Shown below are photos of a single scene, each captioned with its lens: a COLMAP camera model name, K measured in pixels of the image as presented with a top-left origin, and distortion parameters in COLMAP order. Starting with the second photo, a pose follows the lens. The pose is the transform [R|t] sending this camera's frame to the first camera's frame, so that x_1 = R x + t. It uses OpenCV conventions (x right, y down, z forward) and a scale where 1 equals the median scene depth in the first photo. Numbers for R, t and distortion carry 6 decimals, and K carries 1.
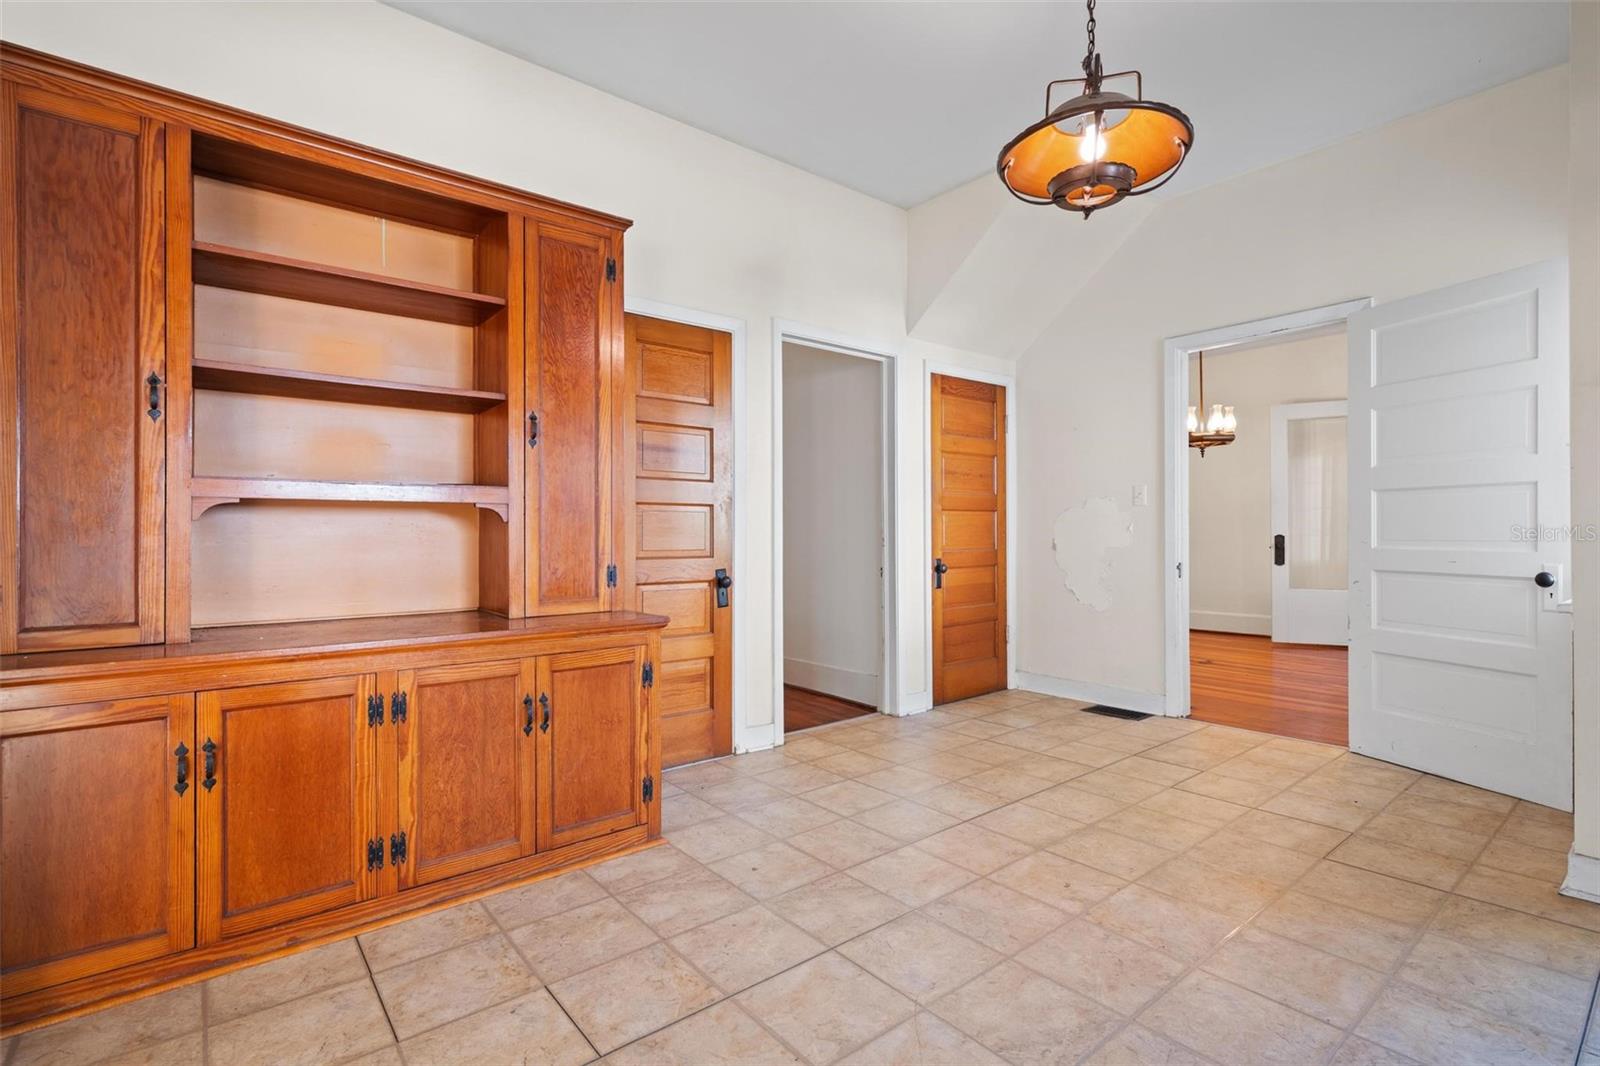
lens RADIAL K [[744.7, 0, 793.1], [0, 744.7, 531.9], [0, 0, 1]] dist [0.001068, 0.000173]
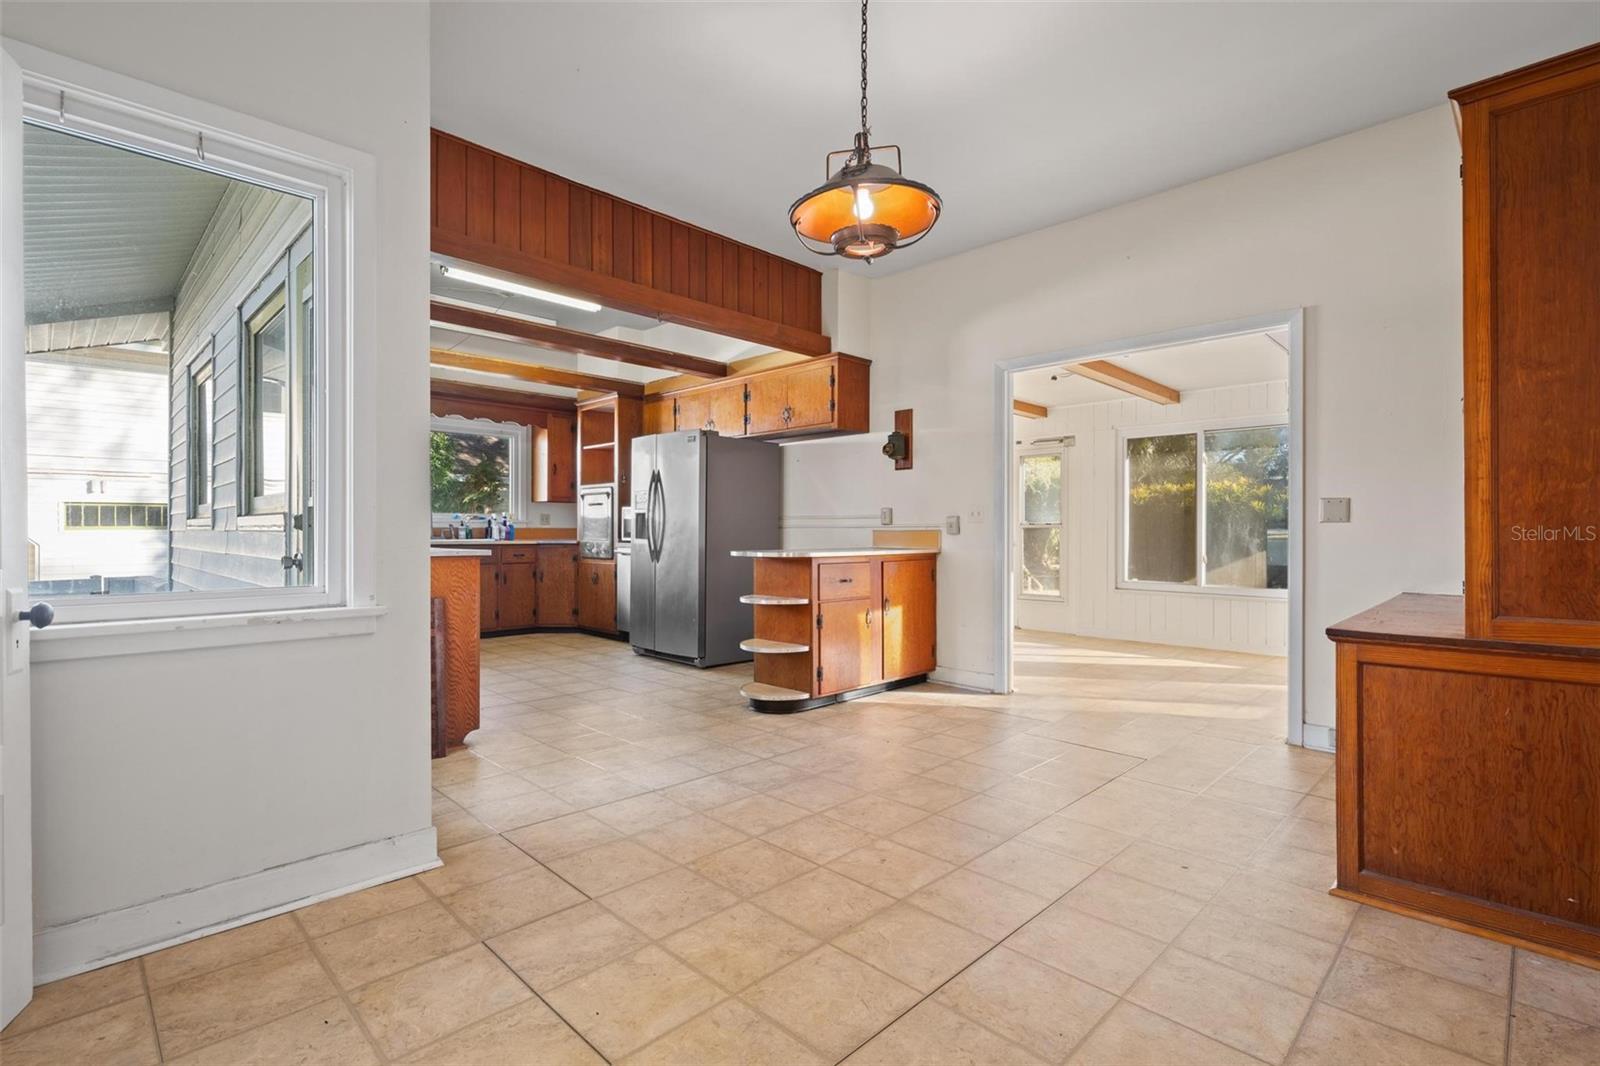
lens RADIAL K [[744.7, 0, 793.9], [0, 744.7, 528.9], [0, 0, 1]] dist [0.001068, 0.000173]
pose [[-0.994364, 0.006009, -0.105847, 0.542157], [0.006802, 0.999951, -0.007130, 0.004123], [0.105799, -0.007810, -0.994357, 1.839506]]
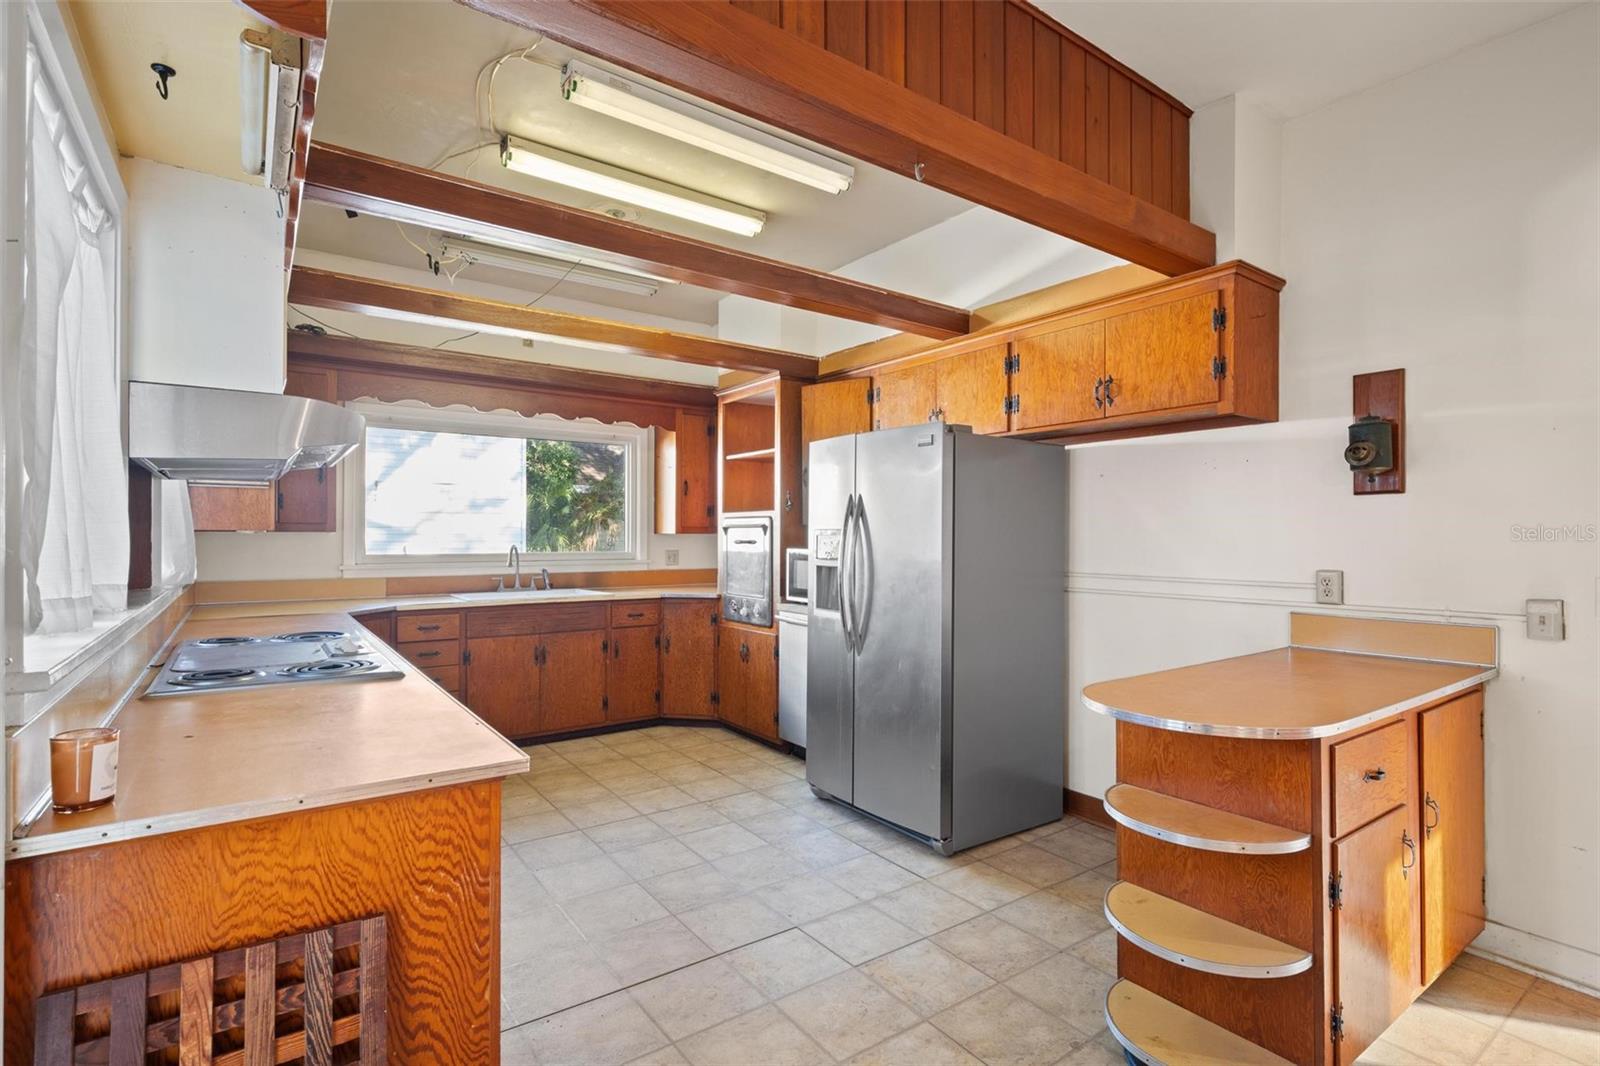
lens RADIAL K [[767.3, 0, 791.9], [0, 767.3, 529.5], [0, 0, 1]] dist [0.001292, 0.000034]
pose [[-0.998105, 0.006349, 0.061213, 0.759810], [0.005429, 0.999870, -0.015187, -0.119318], [-0.061302, -0.014826, -0.998009, 0.855956]]
